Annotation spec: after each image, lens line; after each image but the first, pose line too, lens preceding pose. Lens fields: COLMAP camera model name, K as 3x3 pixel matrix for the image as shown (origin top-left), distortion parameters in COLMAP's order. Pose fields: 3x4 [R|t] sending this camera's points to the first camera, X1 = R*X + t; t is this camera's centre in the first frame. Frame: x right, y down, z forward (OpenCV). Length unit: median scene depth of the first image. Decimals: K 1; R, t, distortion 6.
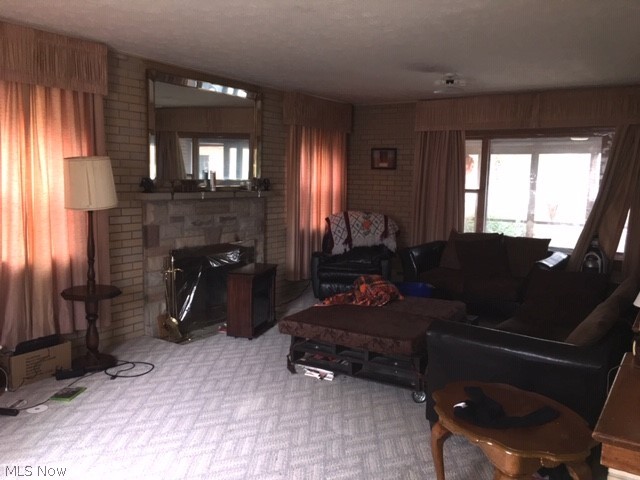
lens RADIAL K [[539.1, 0, 319.8], [0, 539.1, 239.9], [0, 0, 1]] dist [-0.002922, 0.002298]
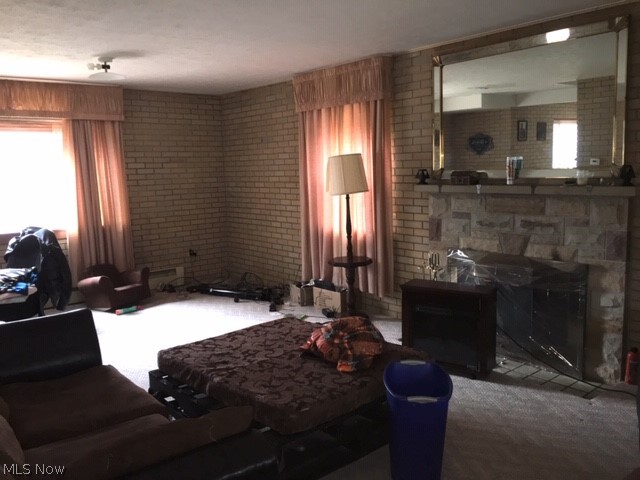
lens RADIAL K [[539.1, 0, 319.8], [0, 539.1, 241.3], [0, 0, 1]] dist [-0.002922, 0.002298]
pose [[-0.284649, 0.121250, -0.950933, 0.614881], [-0.087032, 0.984604, 0.151595, -0.104581], [0.954673, 0.125913, -0.269713, 0.967567]]
